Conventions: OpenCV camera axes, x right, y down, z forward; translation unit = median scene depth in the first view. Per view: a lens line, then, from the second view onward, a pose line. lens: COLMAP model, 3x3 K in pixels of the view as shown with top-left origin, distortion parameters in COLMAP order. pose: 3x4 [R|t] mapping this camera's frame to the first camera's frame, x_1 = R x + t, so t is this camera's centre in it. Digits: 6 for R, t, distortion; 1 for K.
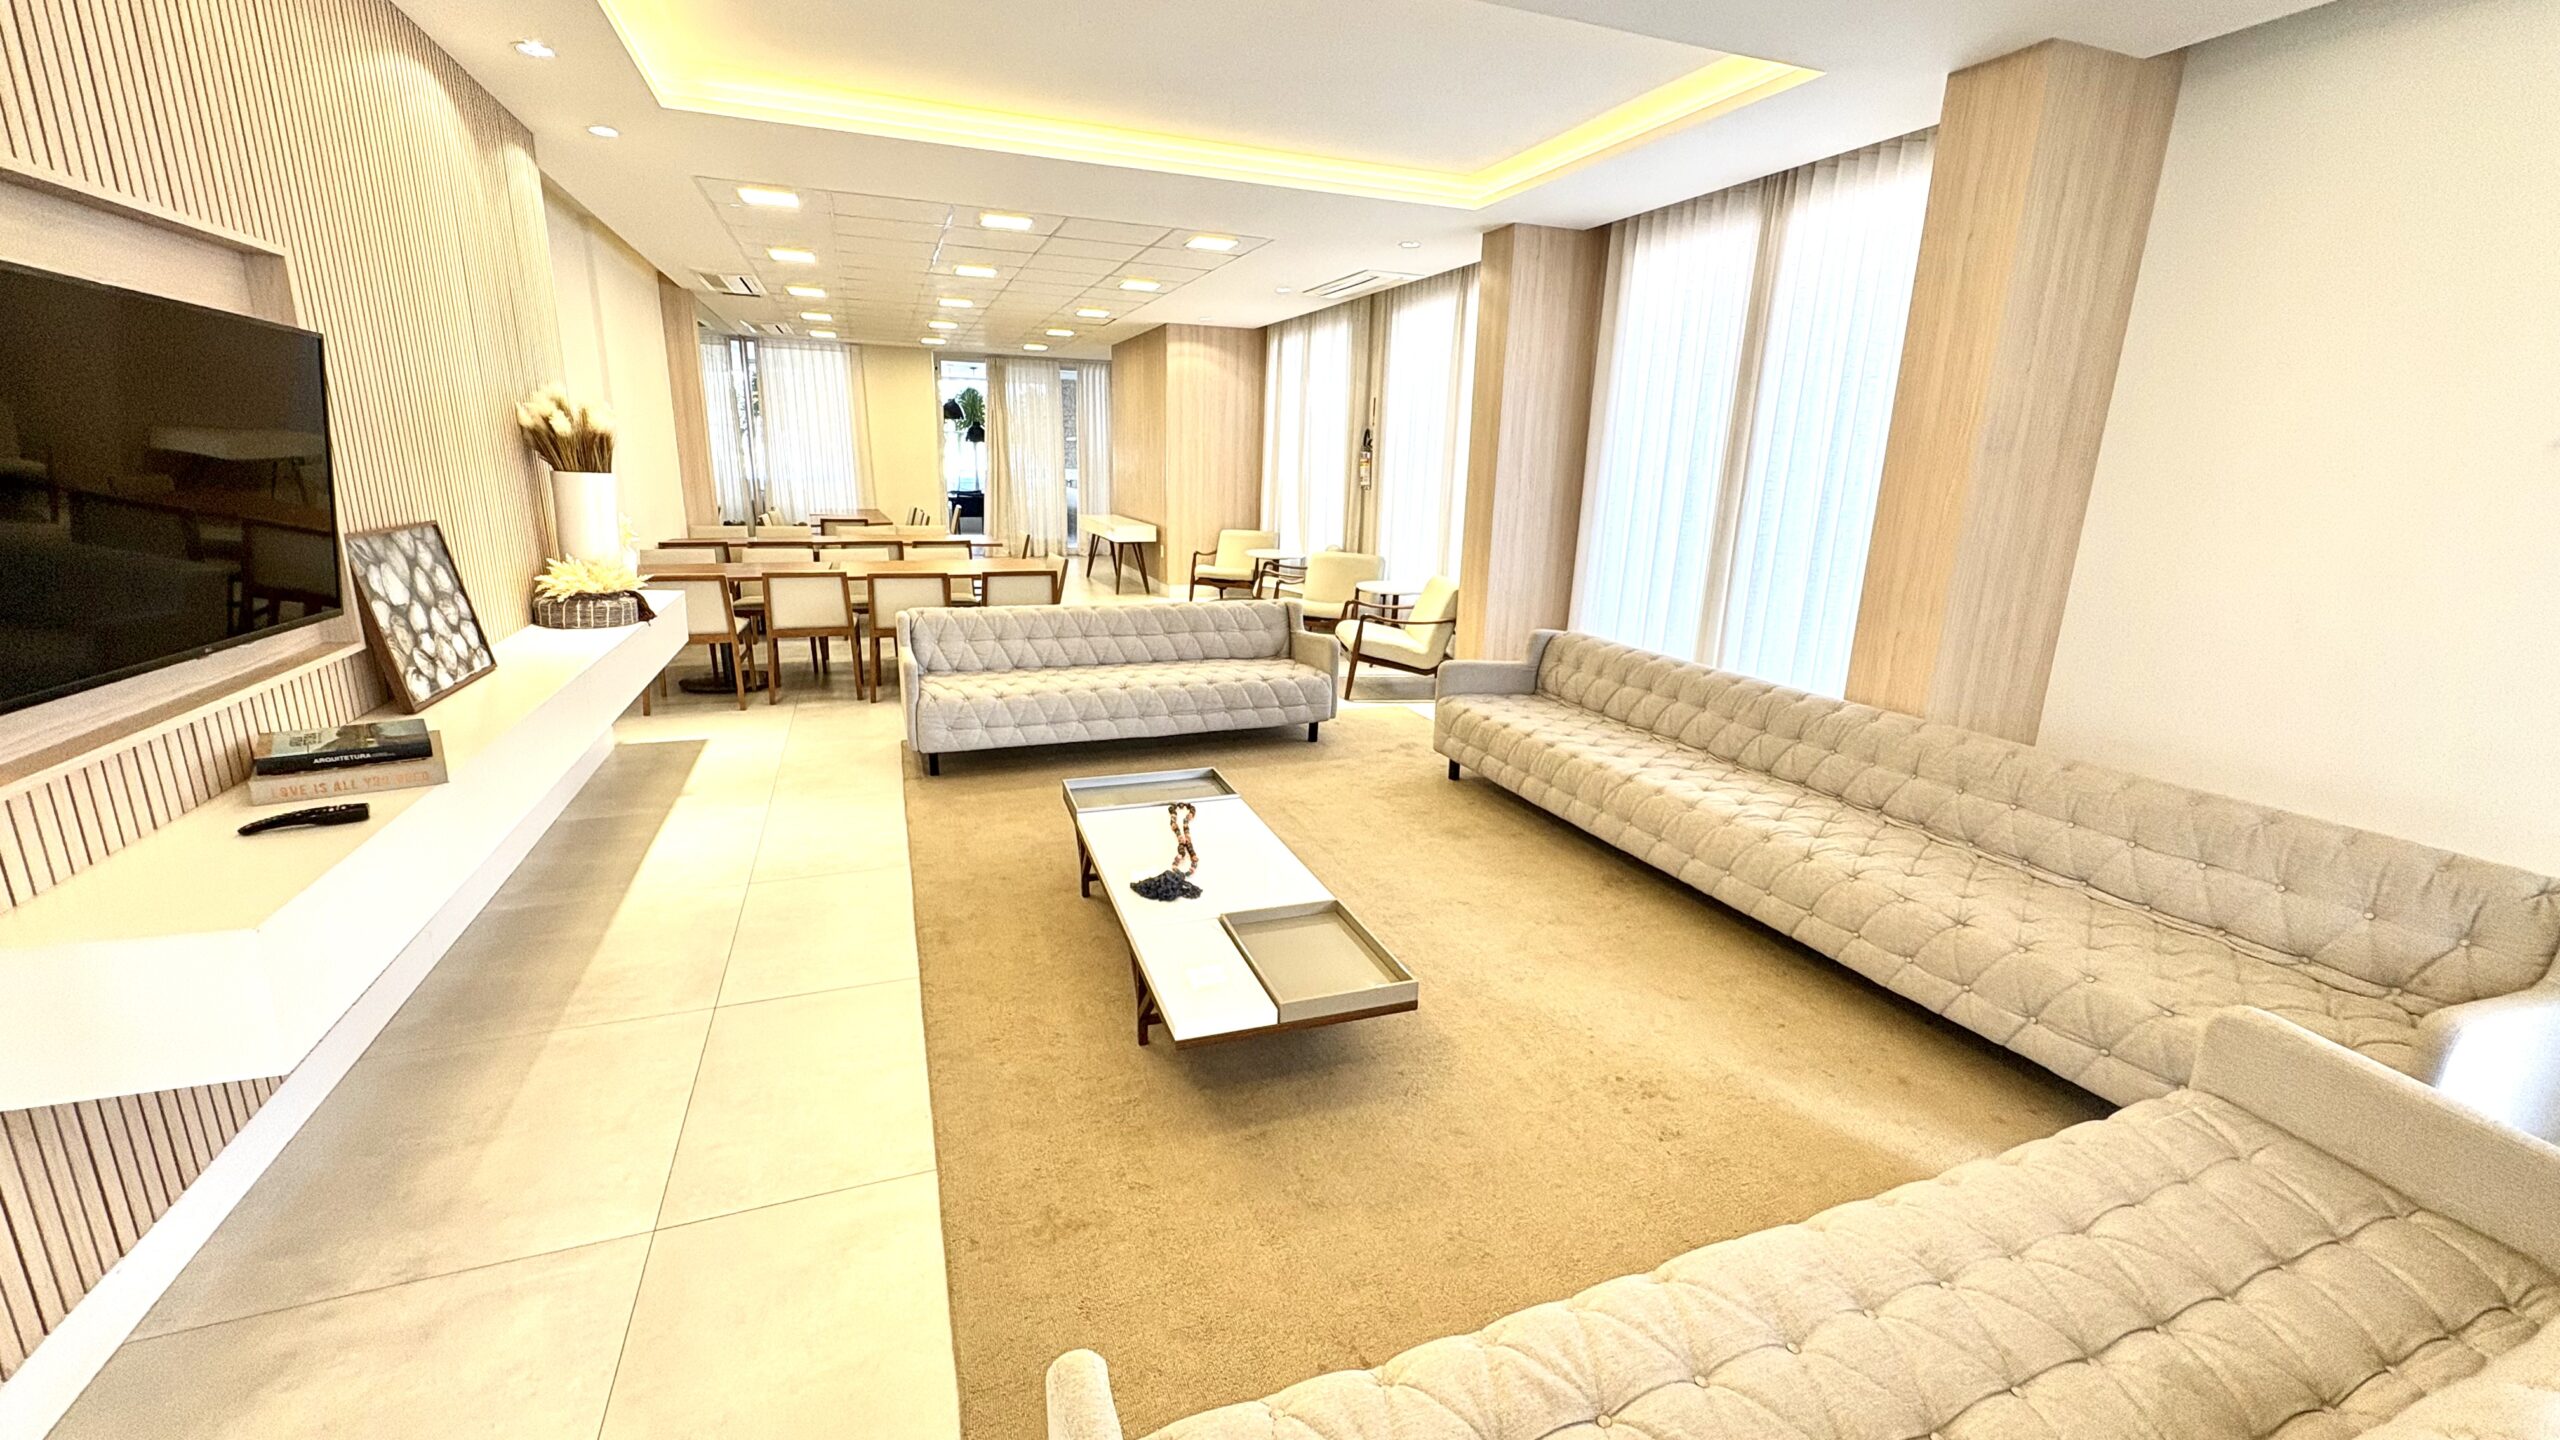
lens RADIAL K [[1014.5, 0, 1276.3], [0, 1014.5, 725.0], [0, 0, 1]] dist [-0.000476, 0.000328]
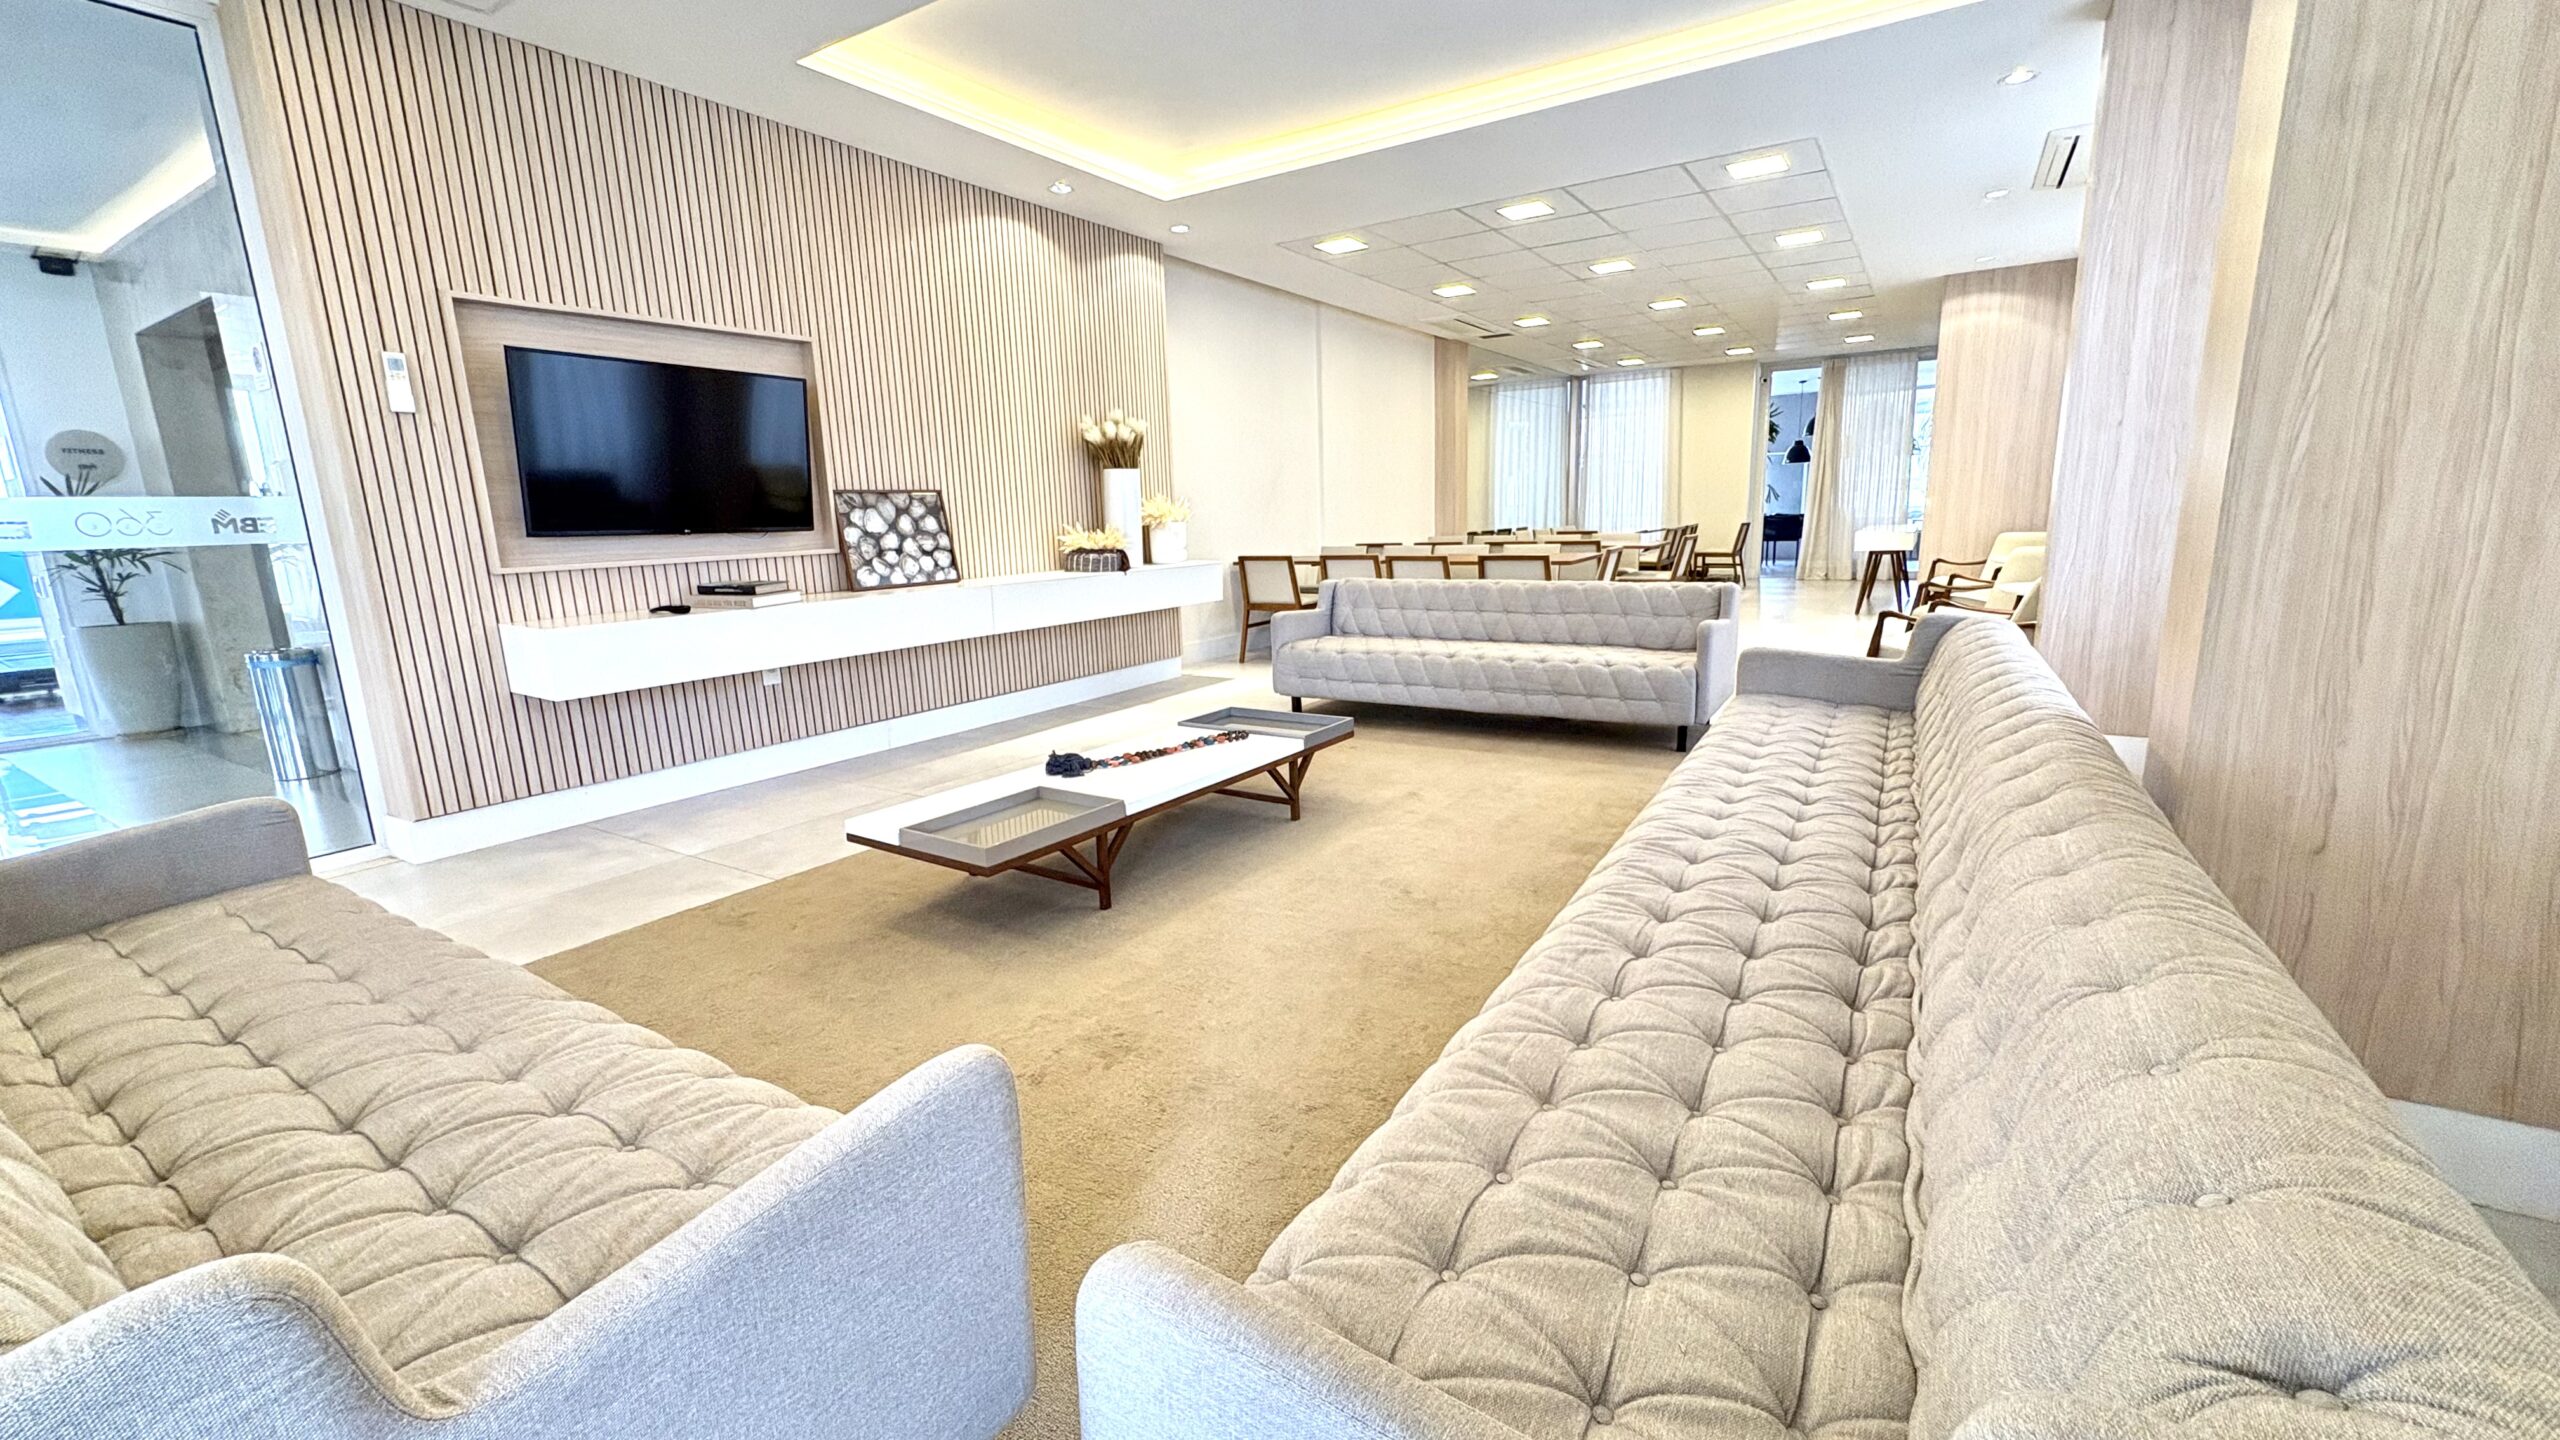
lens RADIAL K [[1014.5, 0, 1276.5], [0, 1014.5, 719.9], [0, 0, 1]] dist [-0.000476, 0.000328]
pose [[0.592896, 0.119104, -0.796422, 0.682143], [-0.159254, 0.986811, 0.029020, 0.027842], [0.789374, 0.109628, 0.604045, 0.361595]]
